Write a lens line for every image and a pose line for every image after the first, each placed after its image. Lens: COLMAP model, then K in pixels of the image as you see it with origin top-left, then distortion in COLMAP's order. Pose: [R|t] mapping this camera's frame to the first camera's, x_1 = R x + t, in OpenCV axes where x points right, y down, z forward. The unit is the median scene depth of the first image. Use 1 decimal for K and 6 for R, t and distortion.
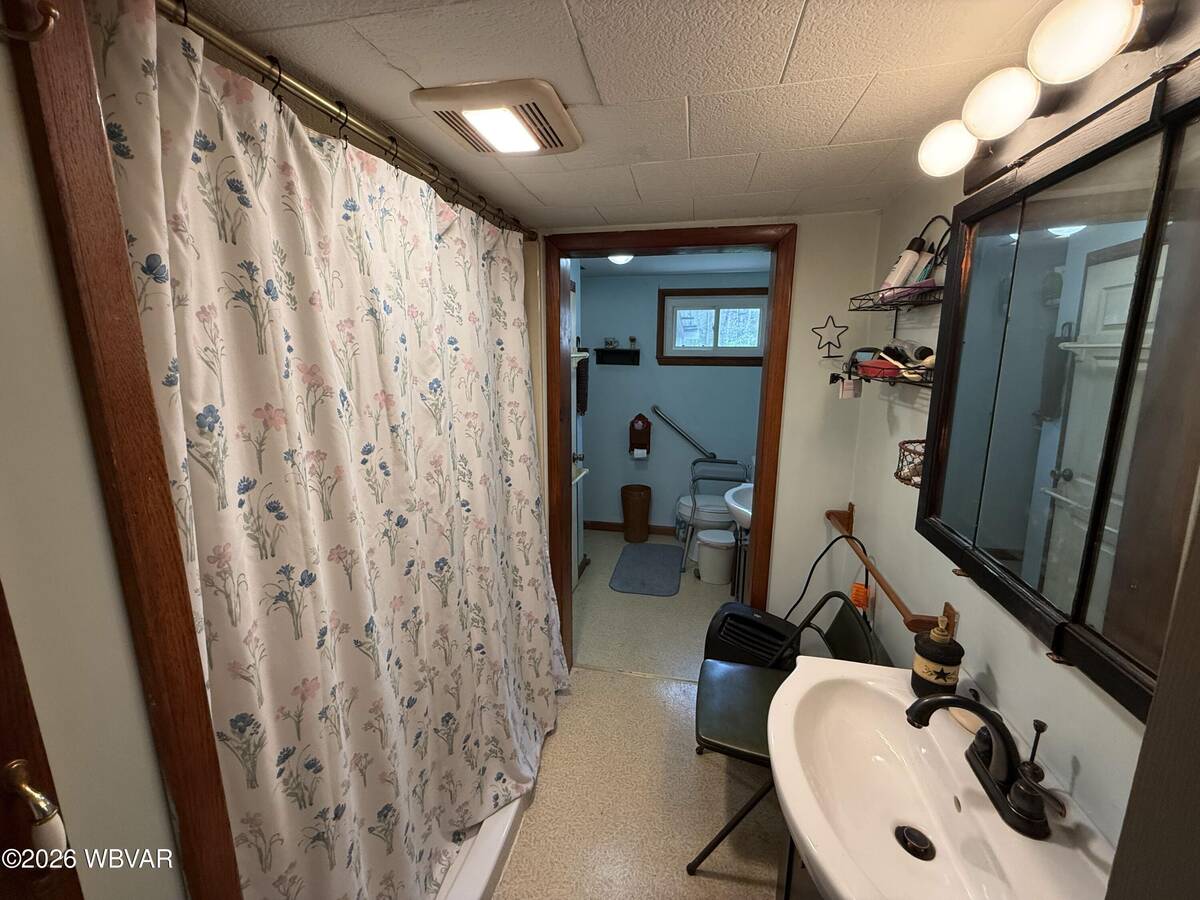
lens RADIAL K [[478.7, 0, 601.0], [0, 478.7, 443.7], [0, 0, 1]] dist [-0.004090, 0.000808]
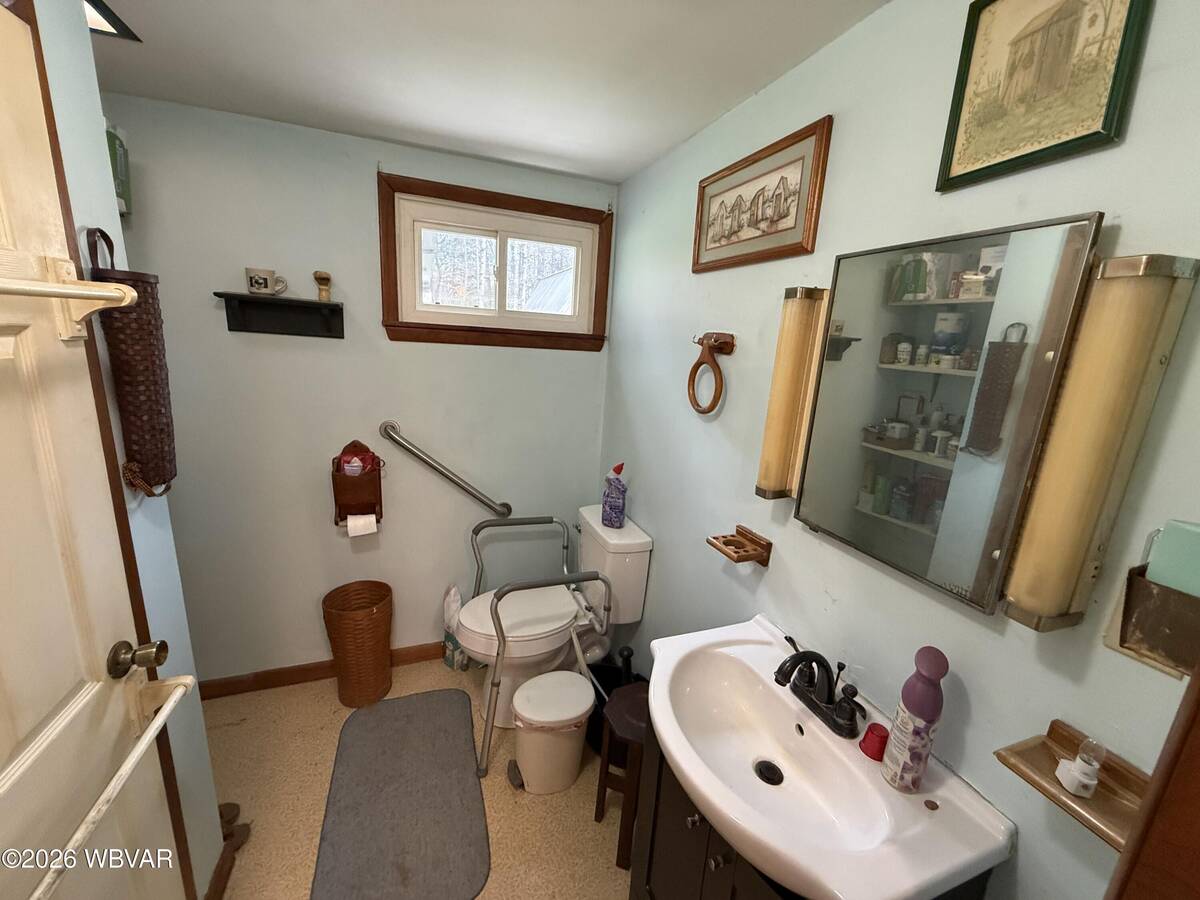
lens RADIAL K [[478.7, 0, 598.8], [0, 478.7, 452.4], [0, 0, 1]] dist [-0.004090, 0.000808]
pose [[0.844517, -0.078103, 0.529802, 0.034760], [0.044880, 0.996150, 0.075312, -0.078323], [-0.533645, -0.039825, 0.844771, 0.474741]]
